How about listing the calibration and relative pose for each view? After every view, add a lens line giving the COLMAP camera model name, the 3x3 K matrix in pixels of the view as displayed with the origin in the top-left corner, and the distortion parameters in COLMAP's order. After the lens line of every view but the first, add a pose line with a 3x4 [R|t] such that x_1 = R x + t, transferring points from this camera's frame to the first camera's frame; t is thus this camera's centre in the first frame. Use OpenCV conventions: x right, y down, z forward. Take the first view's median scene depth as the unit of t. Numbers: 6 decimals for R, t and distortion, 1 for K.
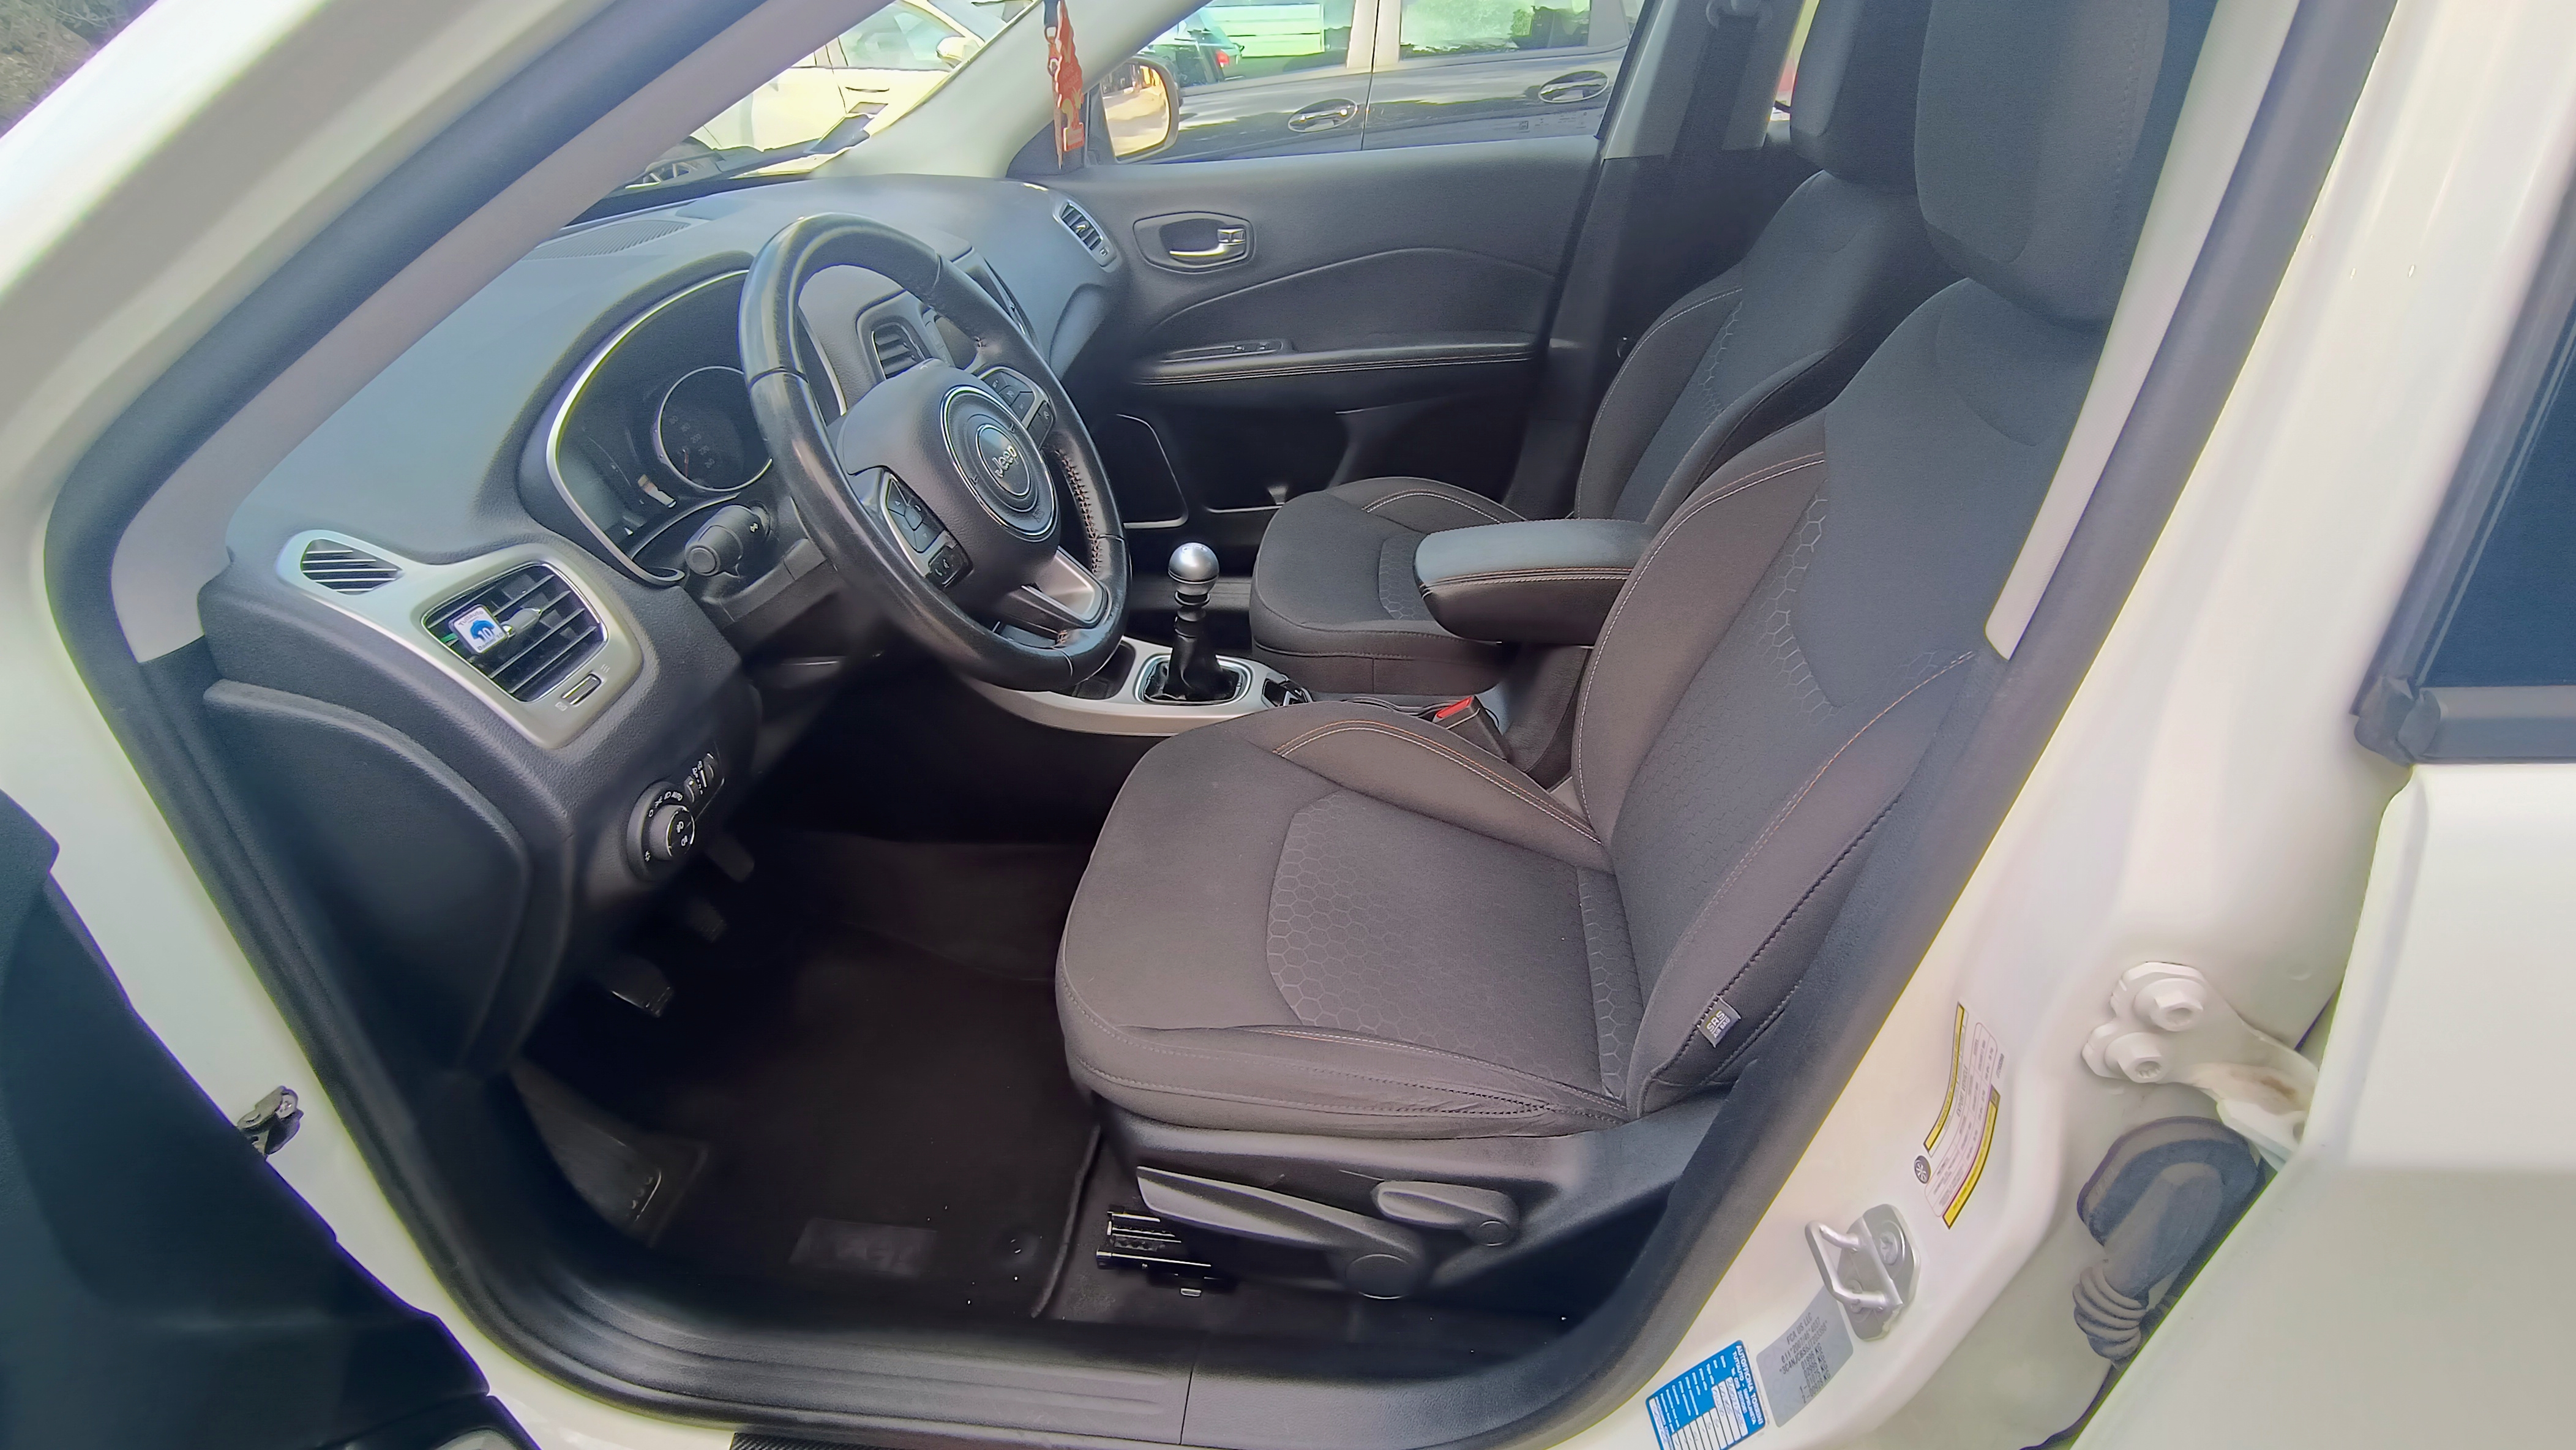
lens RADIAL K [[1187.0, 0, 1287.3], [0, 1187.0, 711.6], [0, 0, 1]] dist [-0.000812, -0.000533]
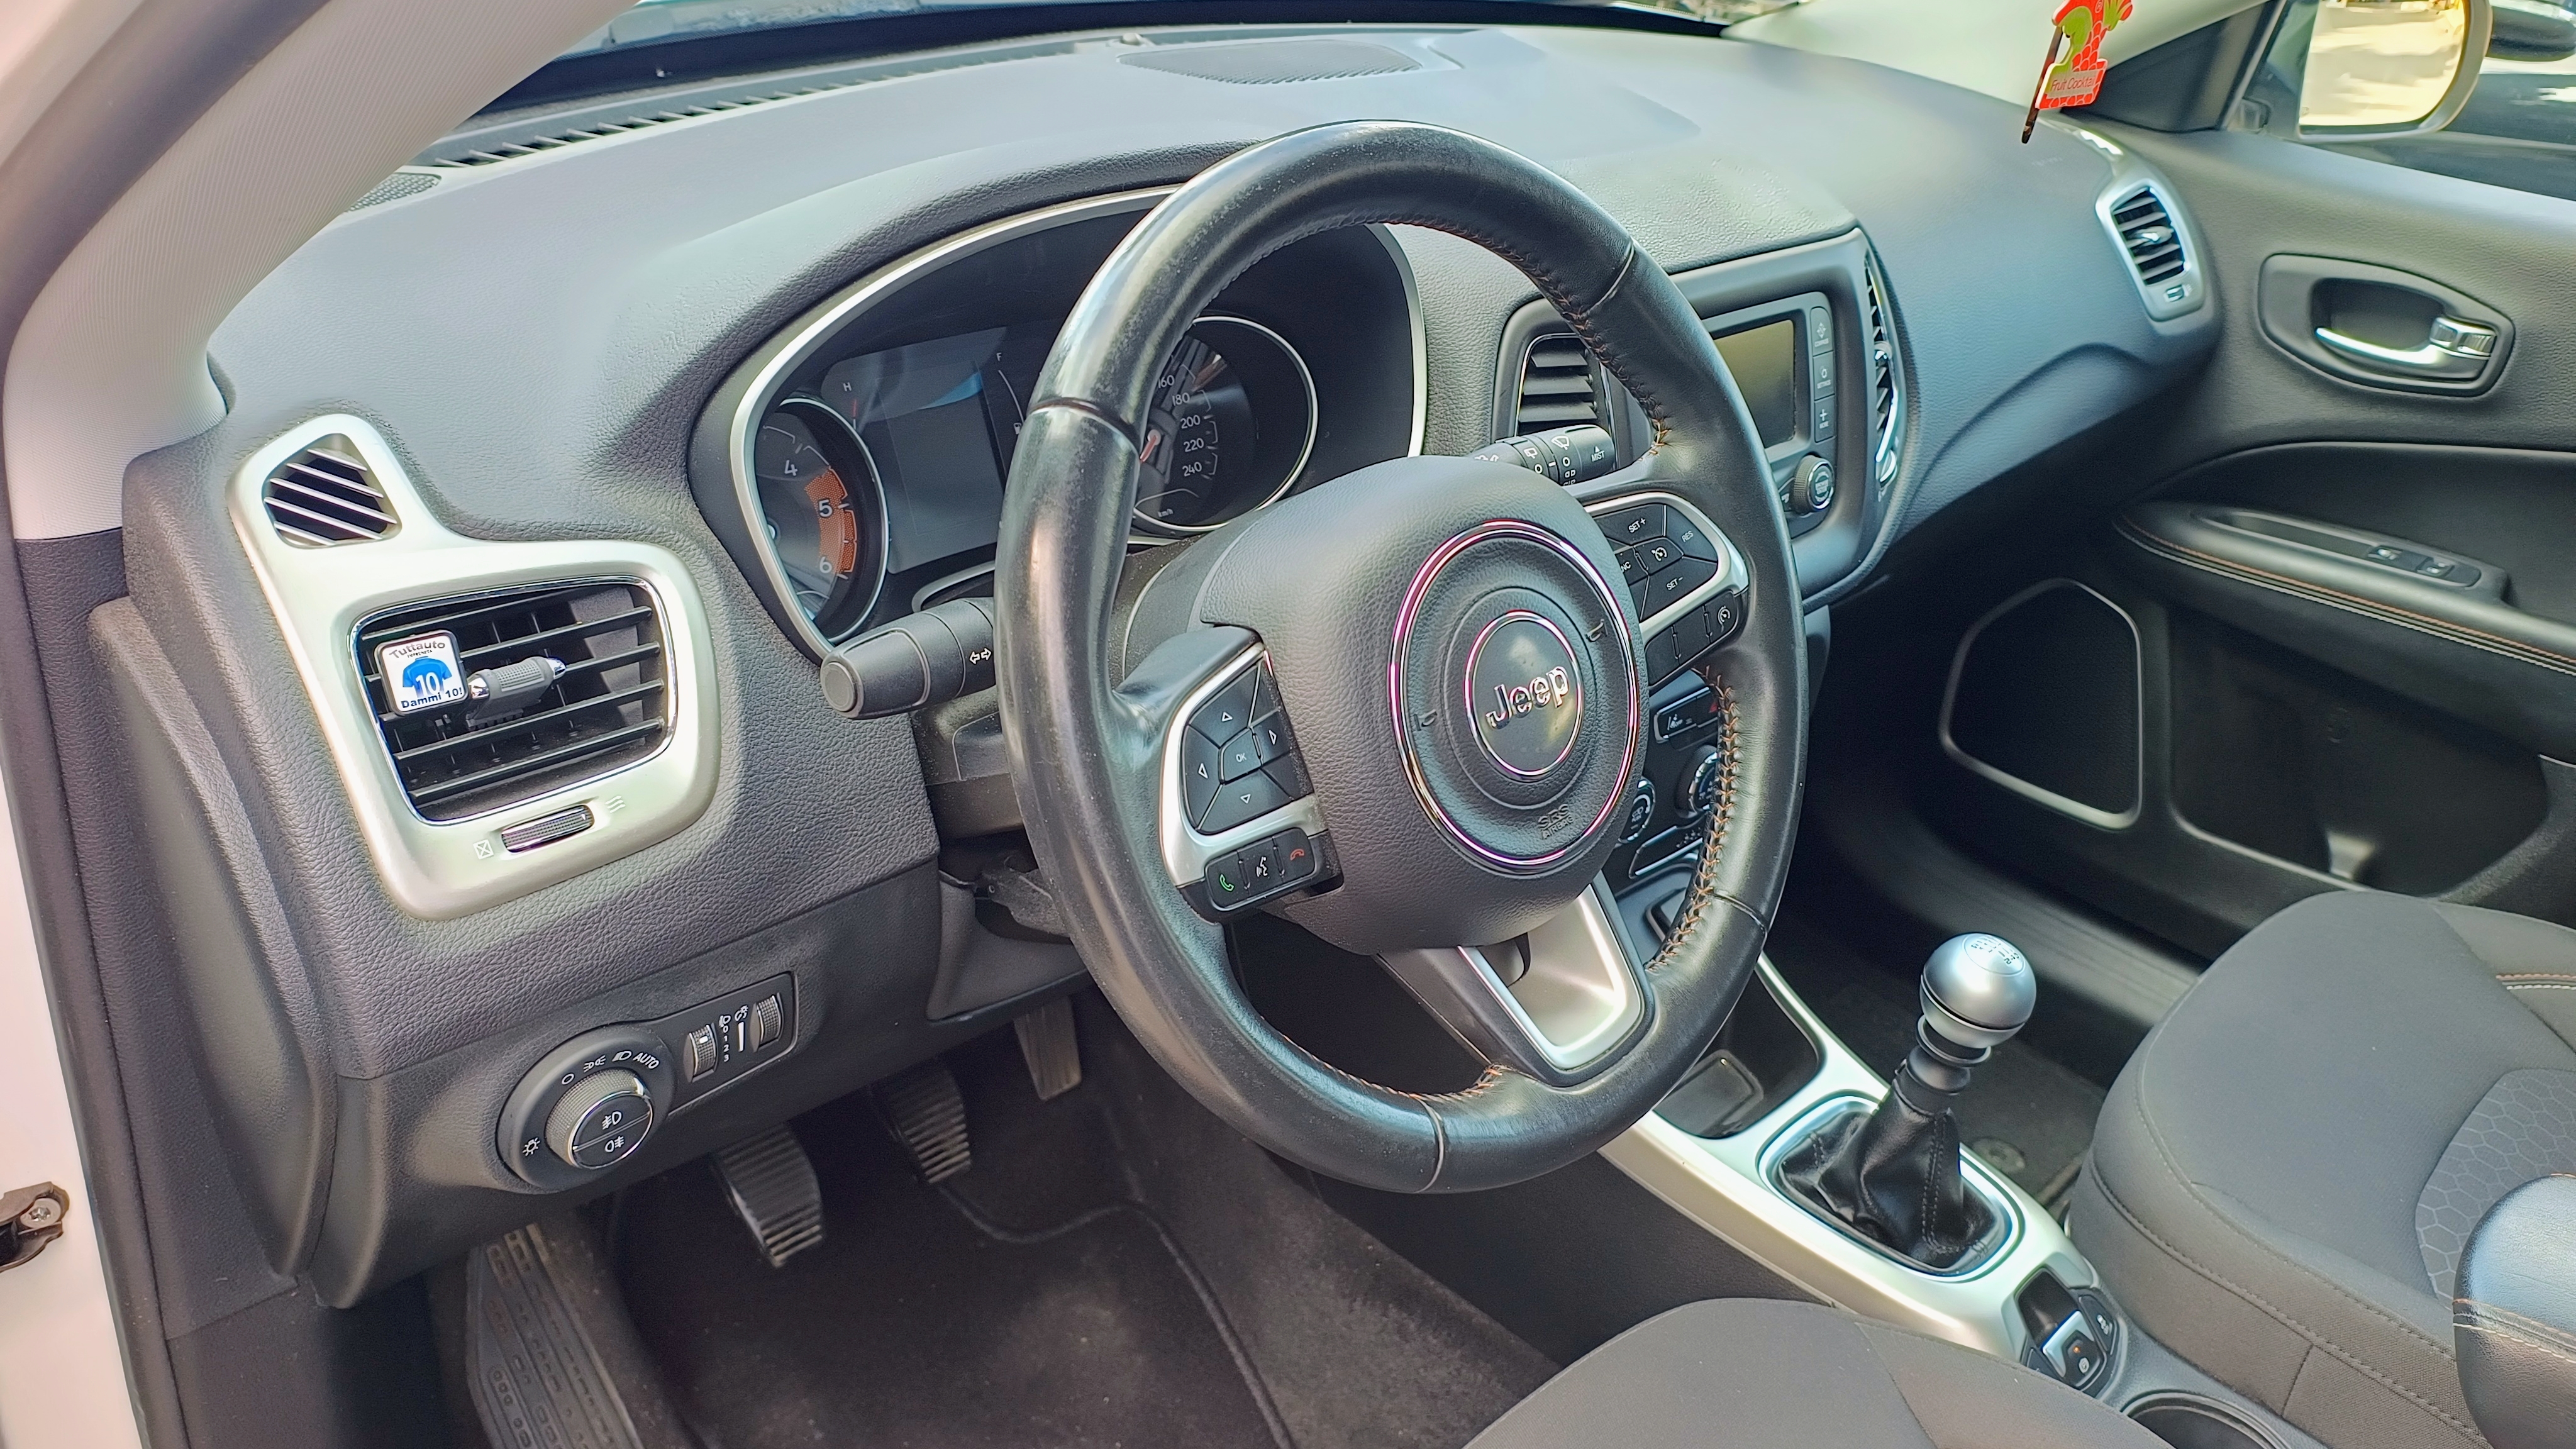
lens RADIAL K [[1878.1, 0, 1330.0], [0, 1878.1, 733.1], [0, 0, 1]] dist [0.074141, -0.153853]
pose [[0.773865, 0.394942, -0.495129, 0.074125], [-0.428585, 0.902132, 0.049730, -0.196526], [0.466312, 0.173721, 0.867395, 0.312304]]
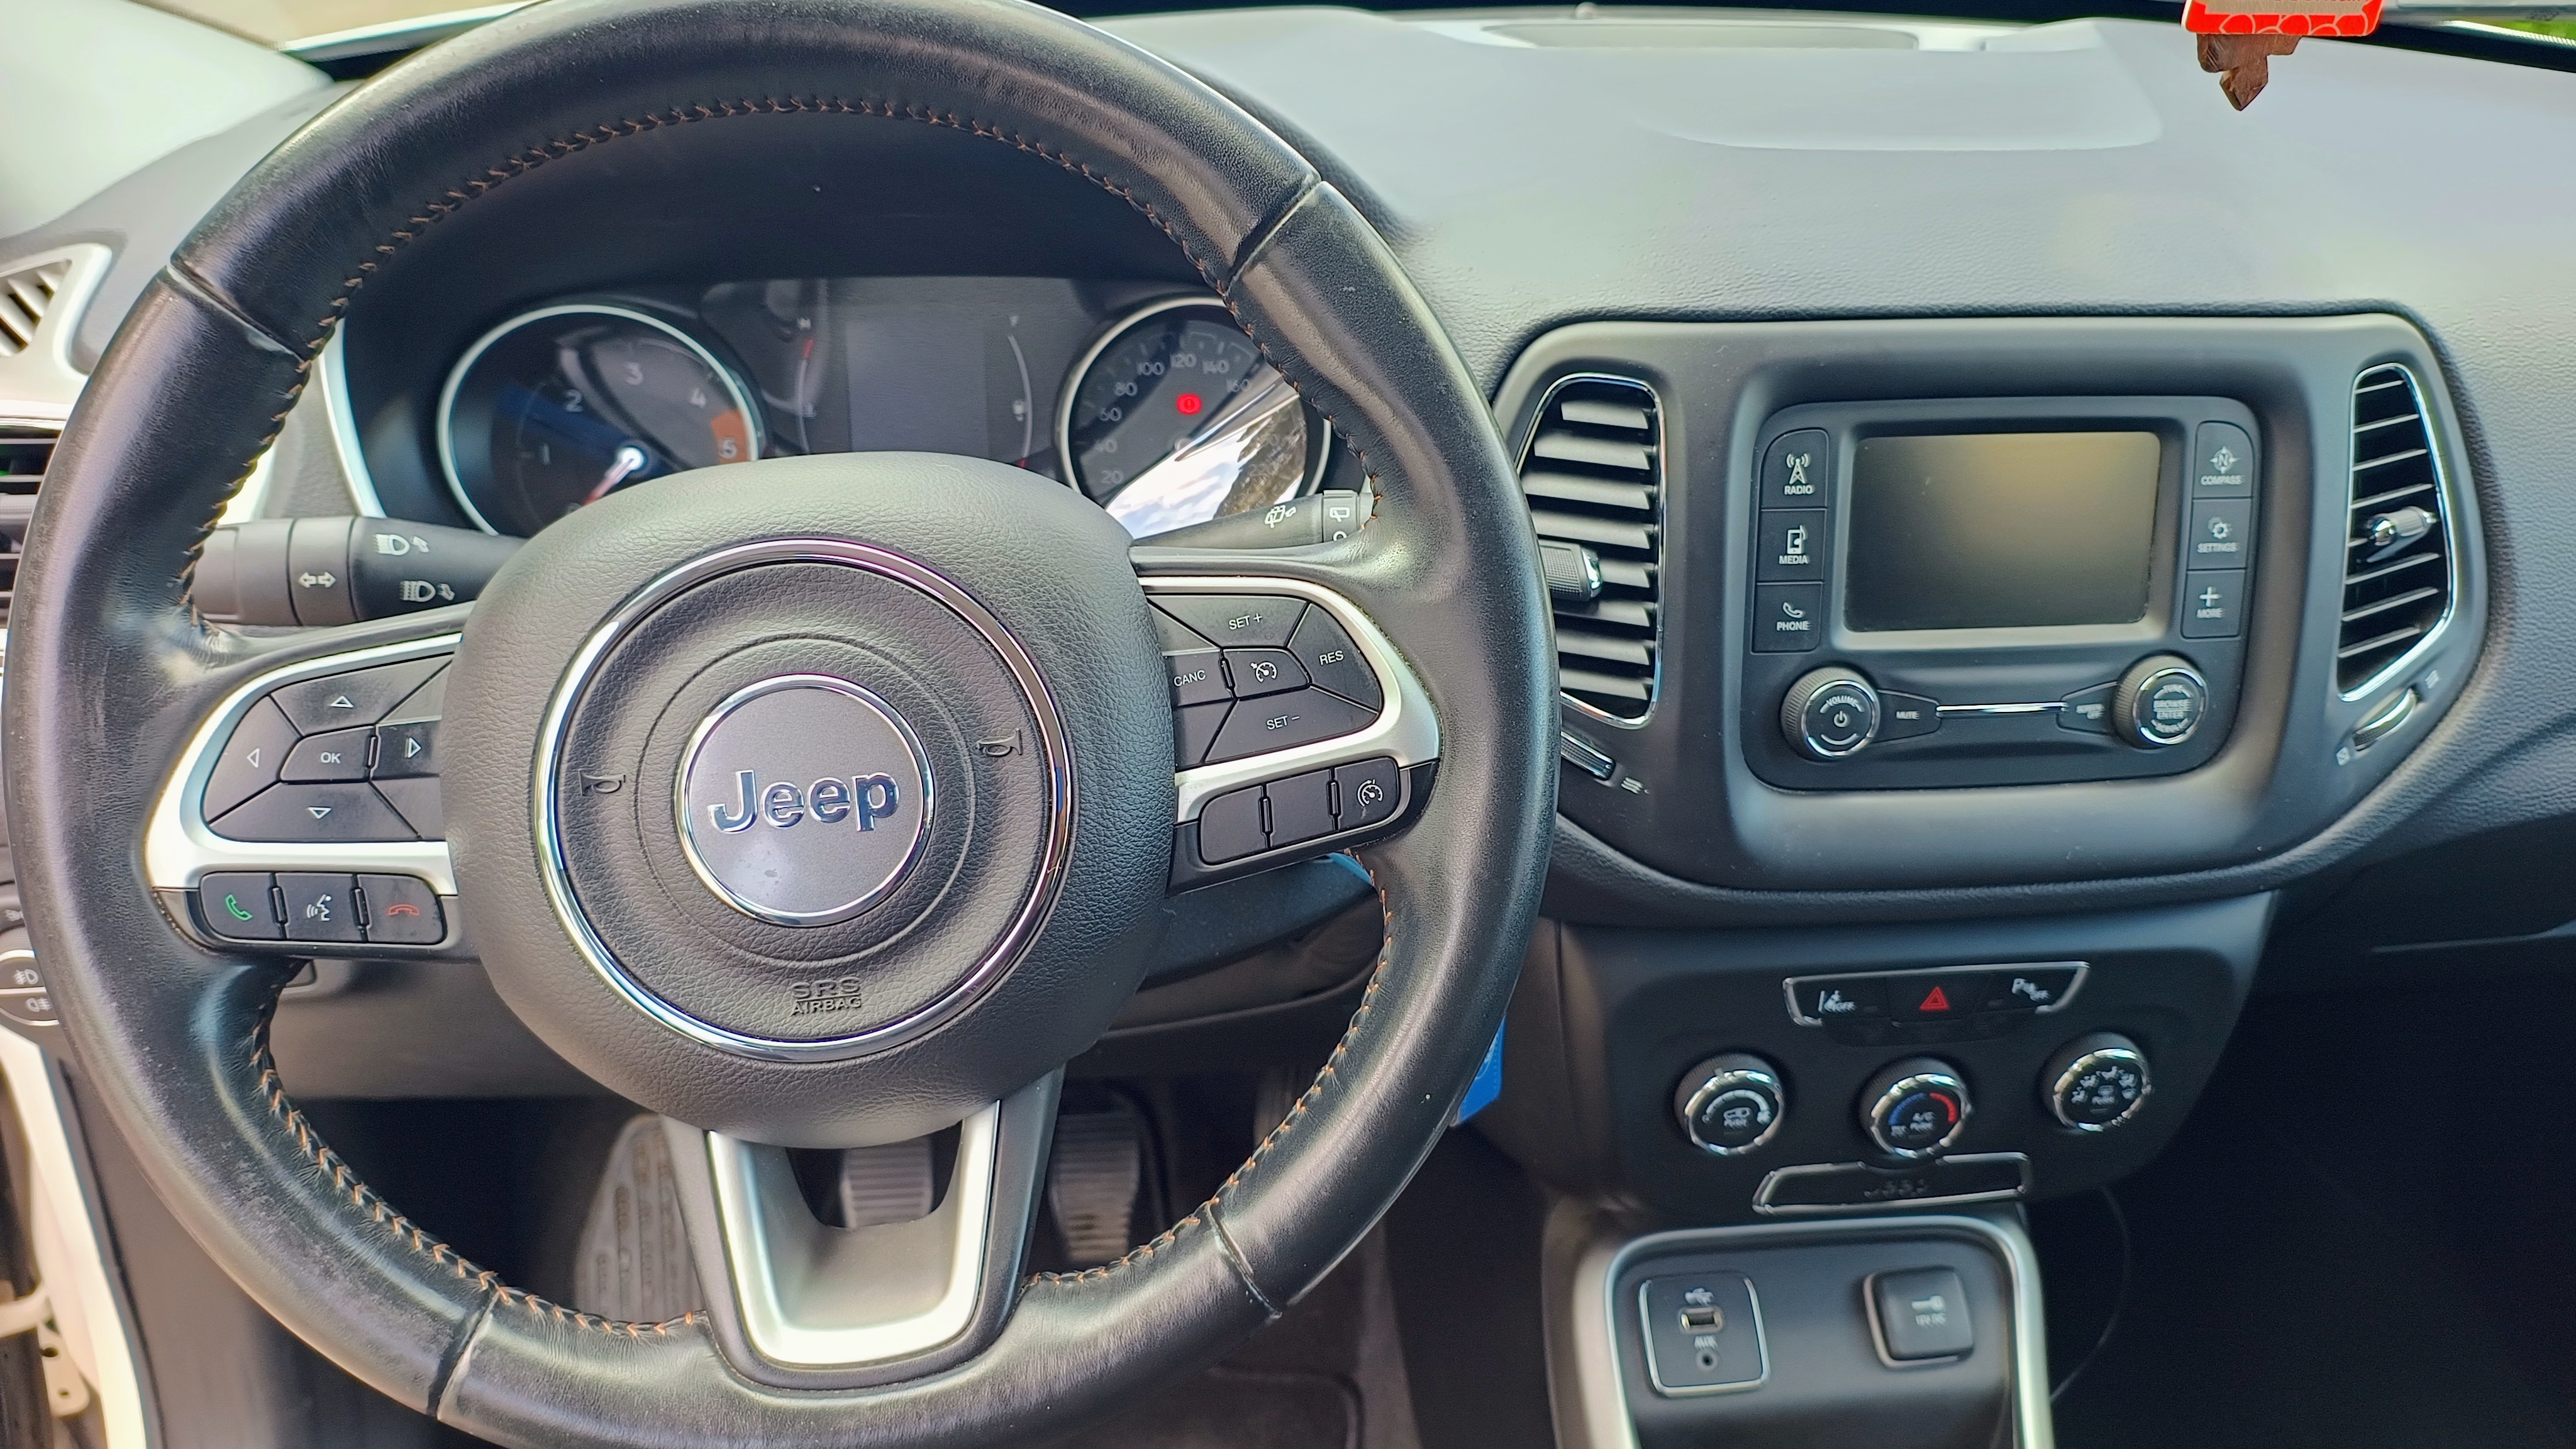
lens RADIAL K [[1878.1, 0, 1330.0], [0, 1878.1, 733.1], [0, 0, 1]] dist [0.074141, -0.153853]
pose [[0.239289, 0.496802, -0.834223, 0.198678], [-0.546832, 0.778920, 0.307015, -0.443694], [0.802319, 0.382715, 0.458054, 0.854763]]
